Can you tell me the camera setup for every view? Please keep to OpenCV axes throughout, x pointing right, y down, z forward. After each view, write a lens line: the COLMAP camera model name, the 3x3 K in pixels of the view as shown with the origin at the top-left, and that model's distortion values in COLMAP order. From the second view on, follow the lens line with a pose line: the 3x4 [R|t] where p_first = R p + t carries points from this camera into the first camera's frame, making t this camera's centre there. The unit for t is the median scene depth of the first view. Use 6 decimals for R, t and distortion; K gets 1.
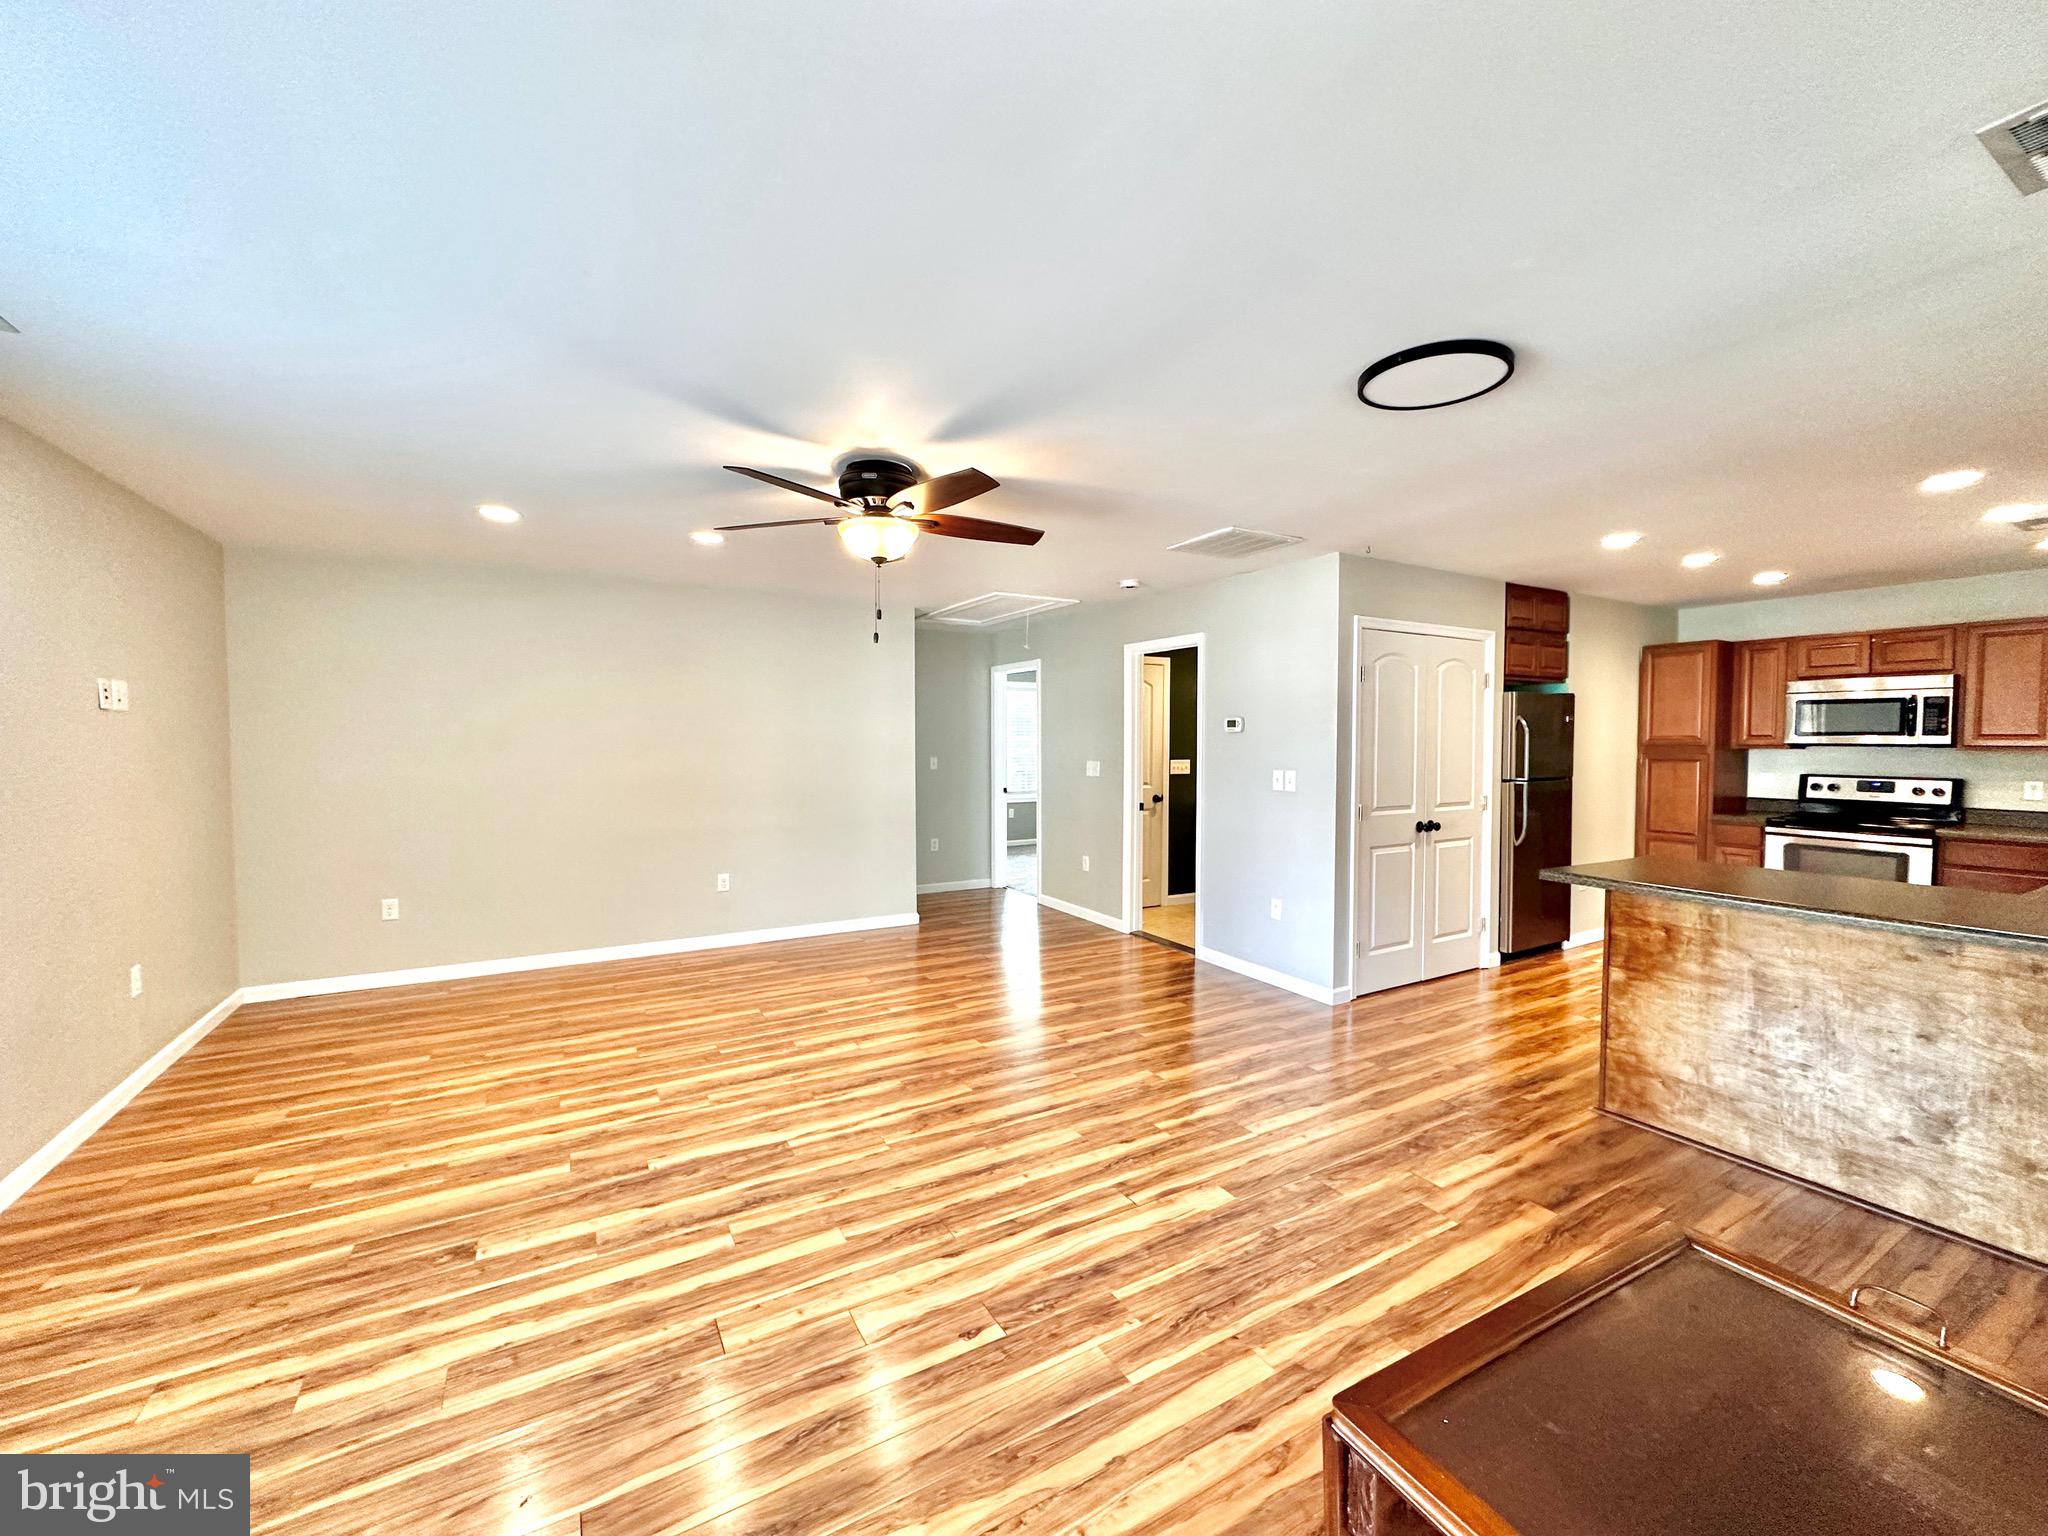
lens RADIAL K [[814.0, 0, 1020.9], [0, 814.0, 767.8], [0, 0, 1]] dist [-0.001155, 0.000017]
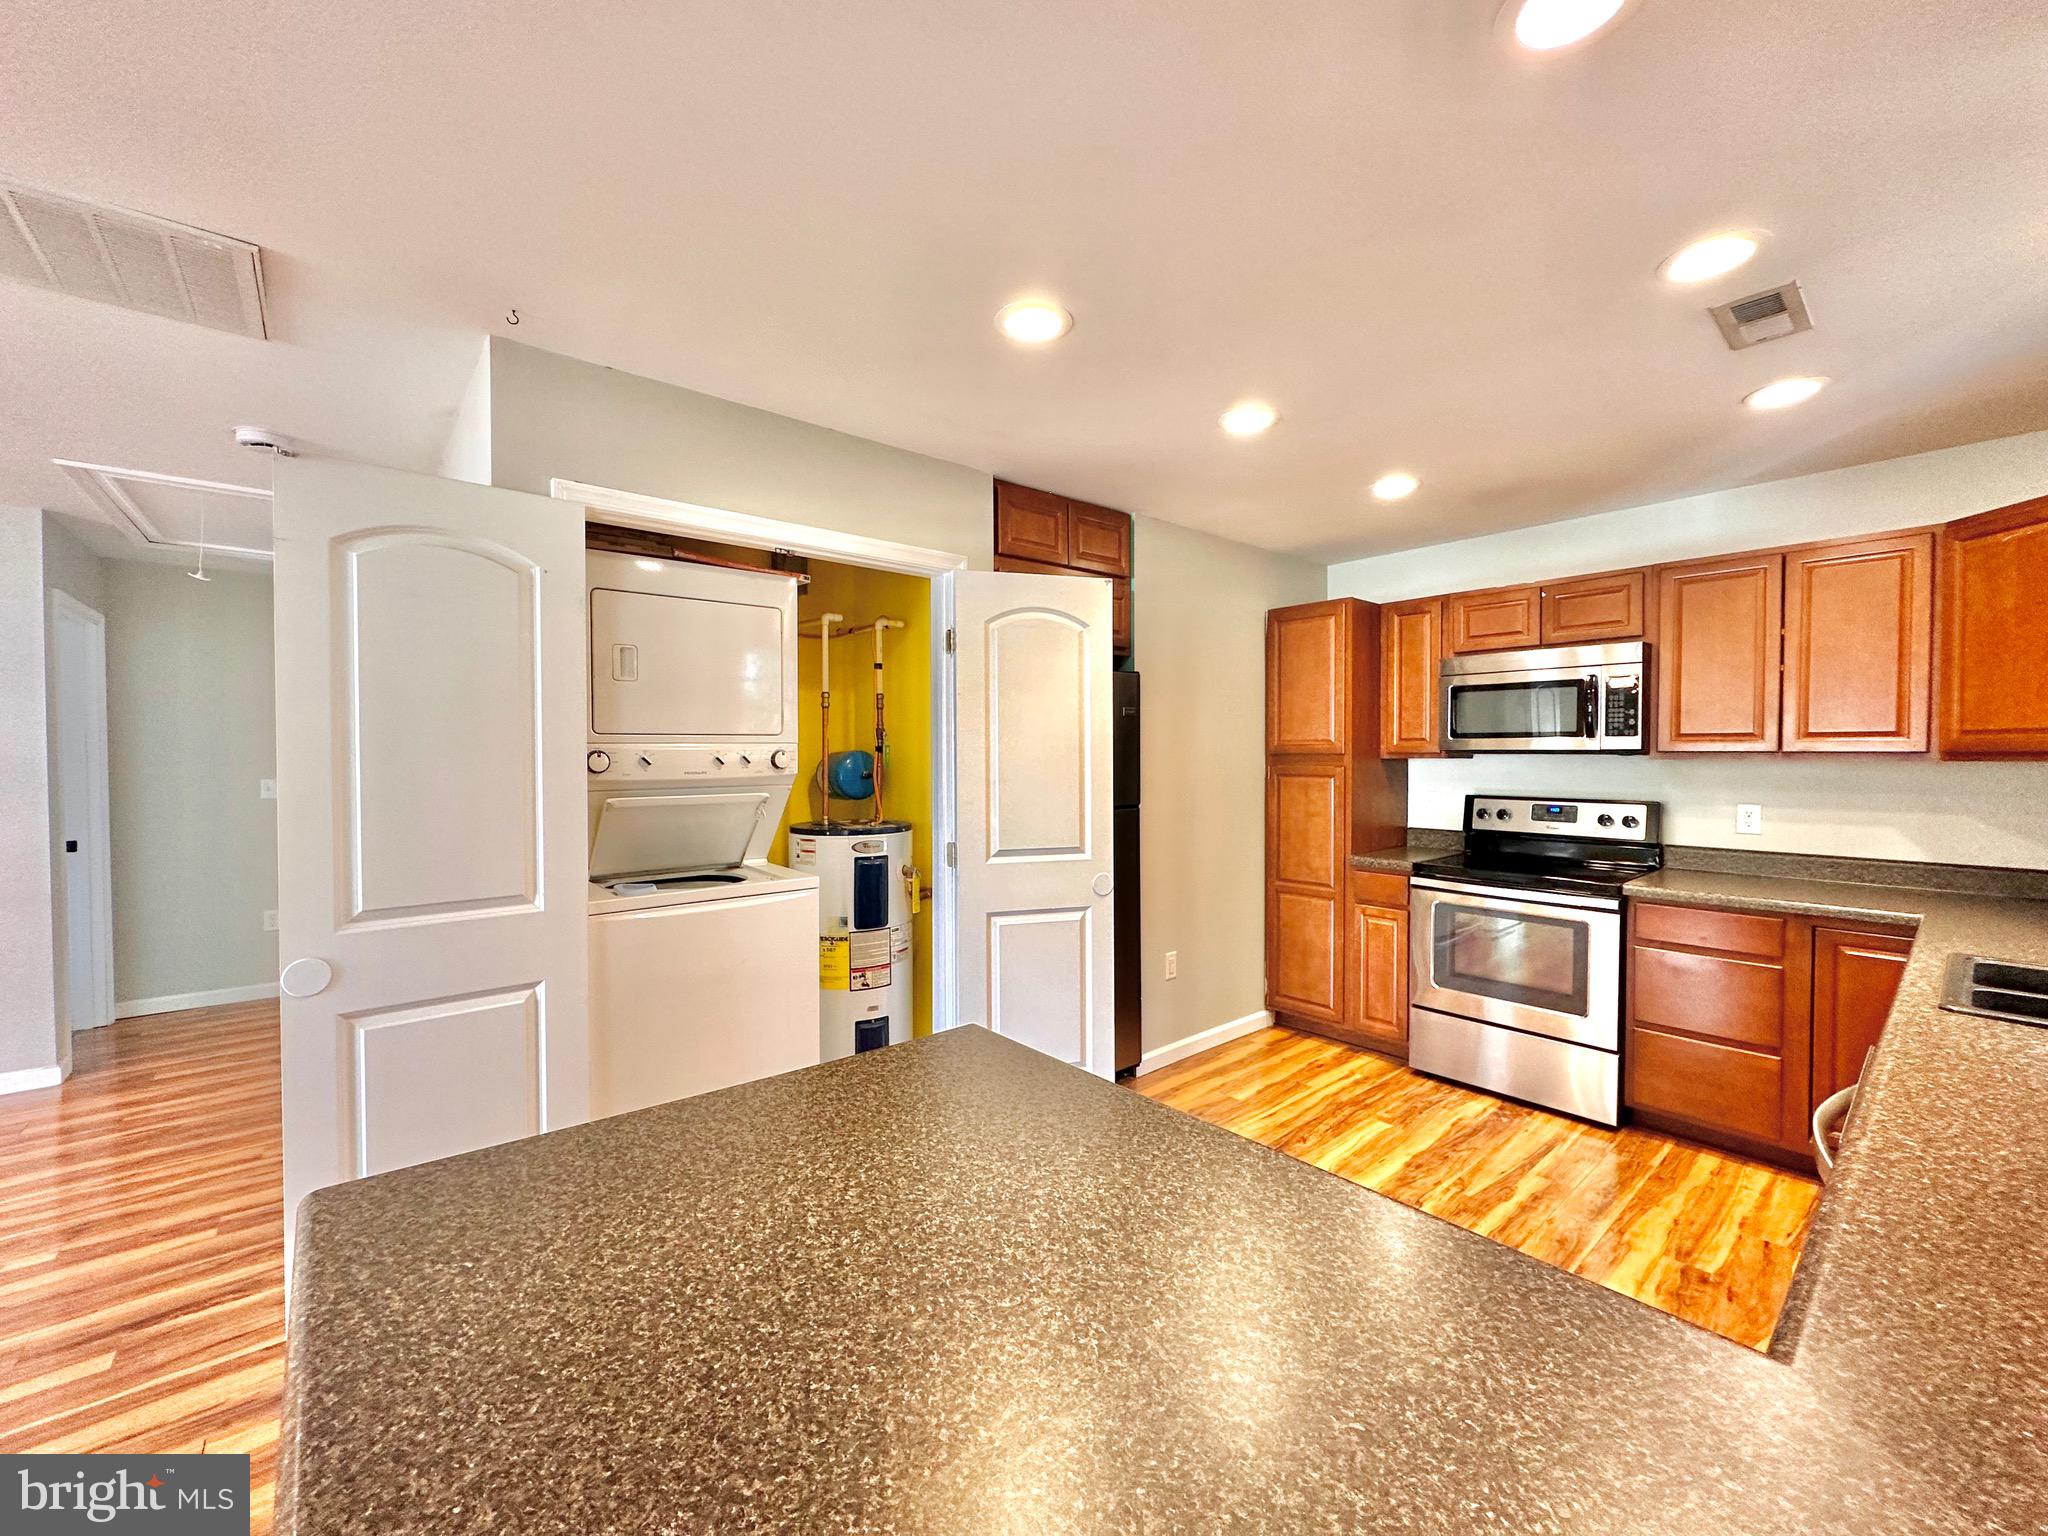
lens RADIAL K [[821.1, 0, 1024.0], [0, 821.1, 768.0], [0, 0, 1]] dist [-0.002282, -0.000256]
pose [[0.984002, -0.007455, 0.178003, 0.695174], [0.010423, 0.999822, -0.015745, -0.011378], [-0.177854, 0.017349, 0.983904, 0.568752]]
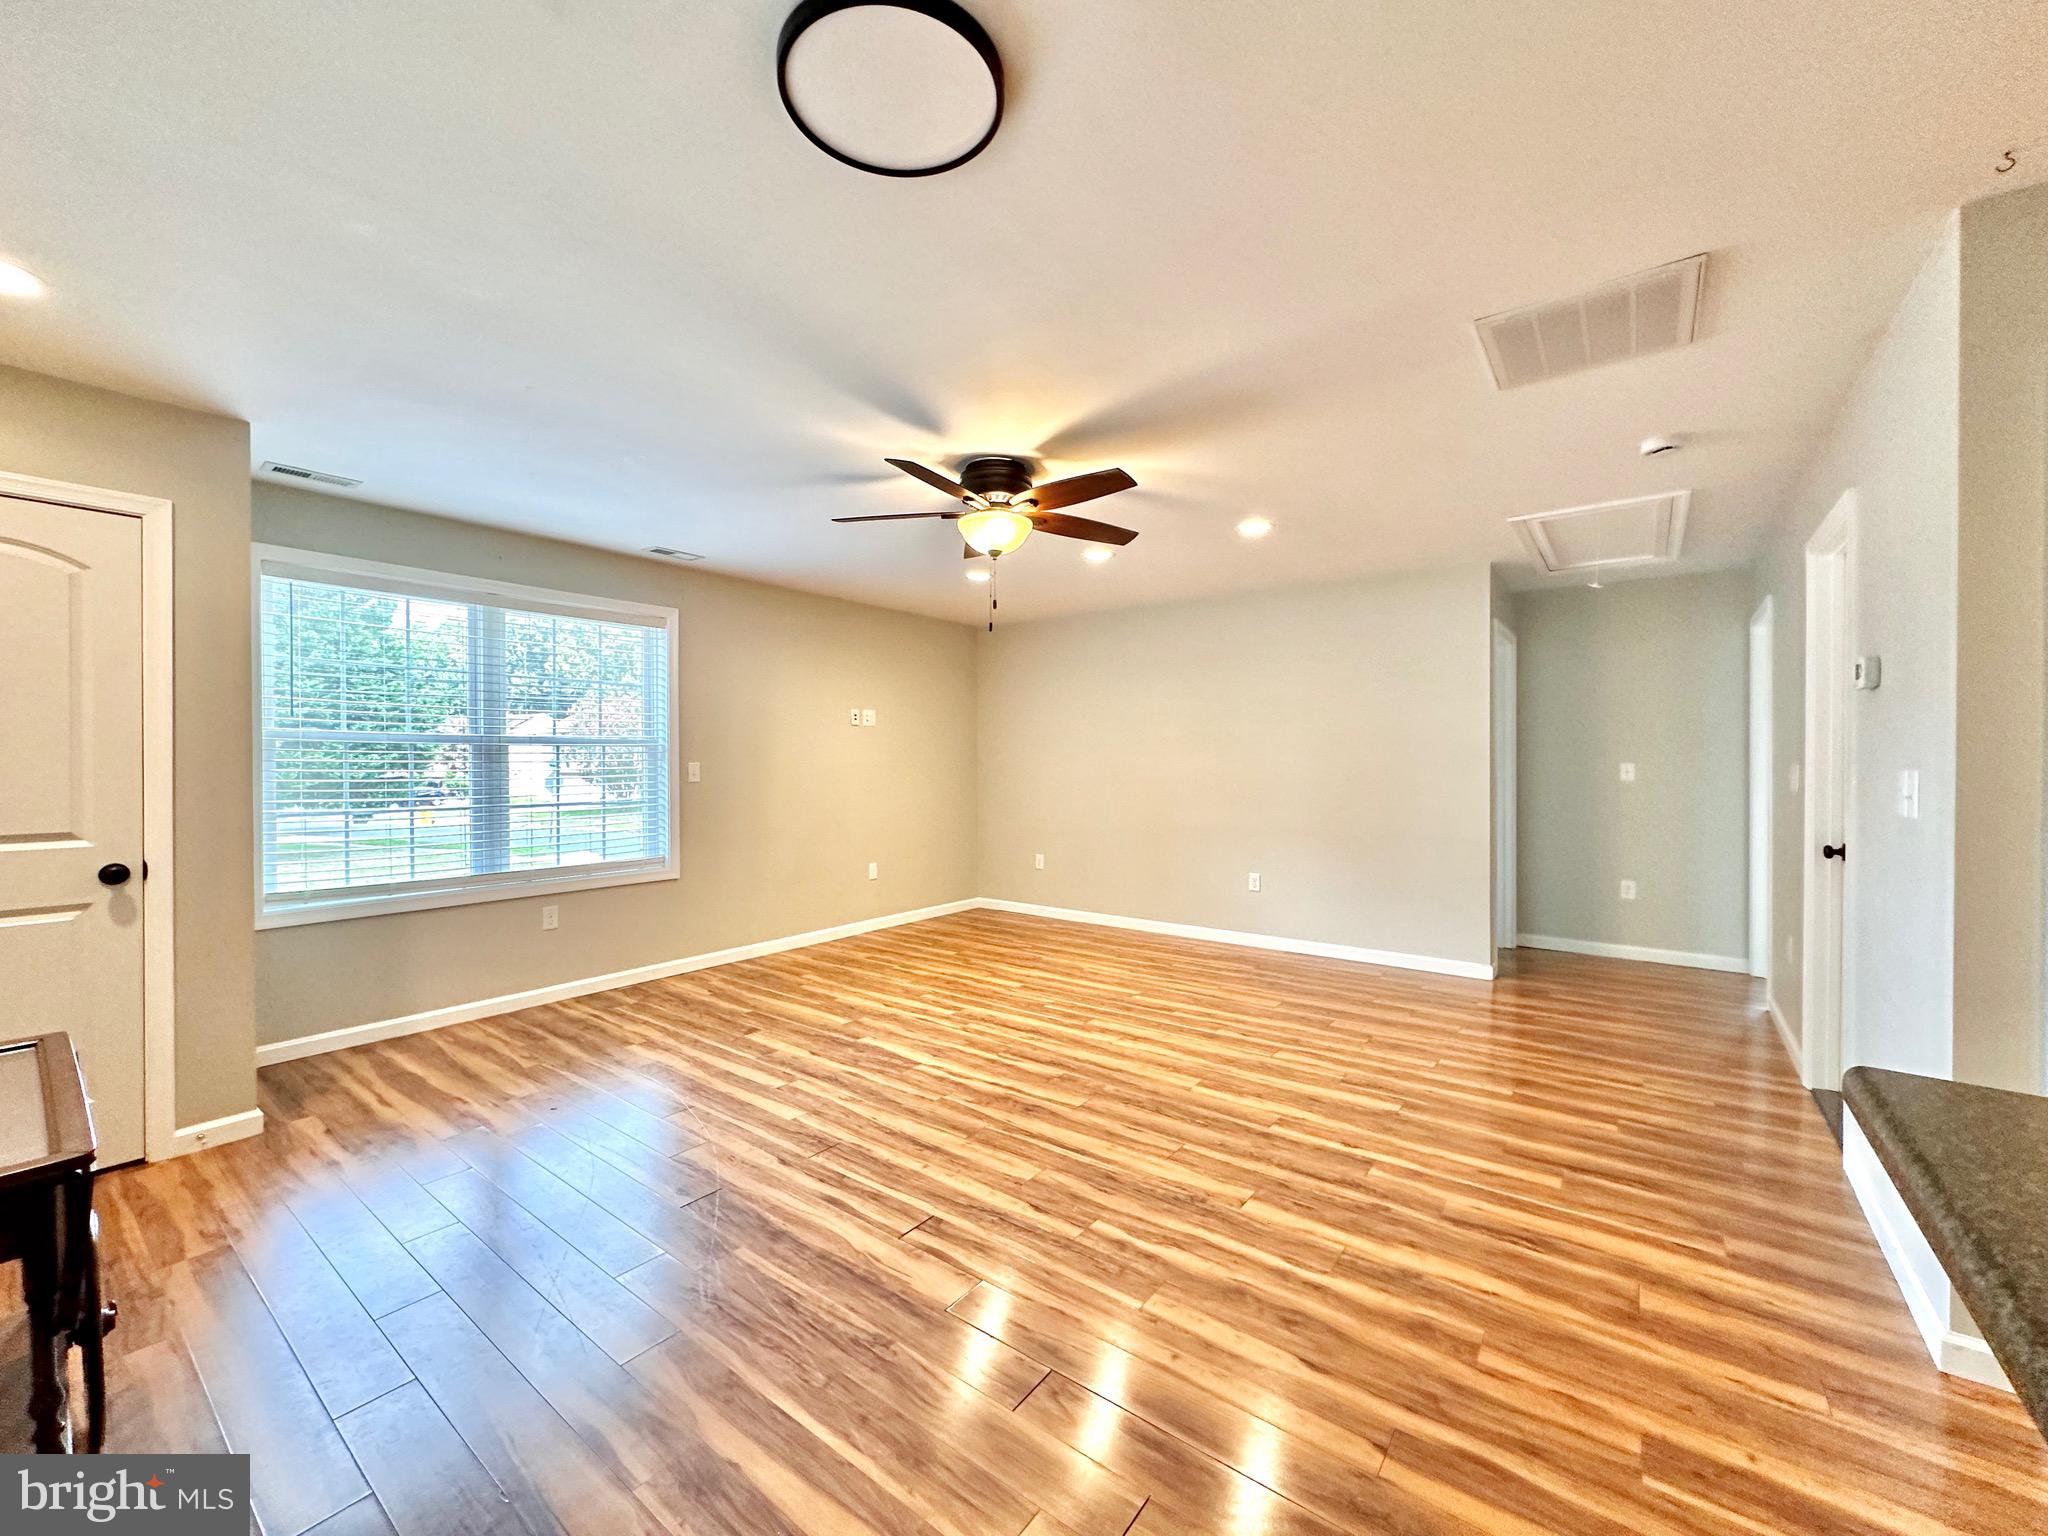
lens RADIAL K [[814.0, 0, 1020.9], [0, 814.0, 767.8], [0, 0, 1]] dist [-0.001155, 0.000017]
pose [[0.388268, 0.005331, -0.921531, 0.660608], [-0.031020, 0.999492, -0.007287, 0.024804], [0.921024, 0.031415, 0.388236, 0.508263]]
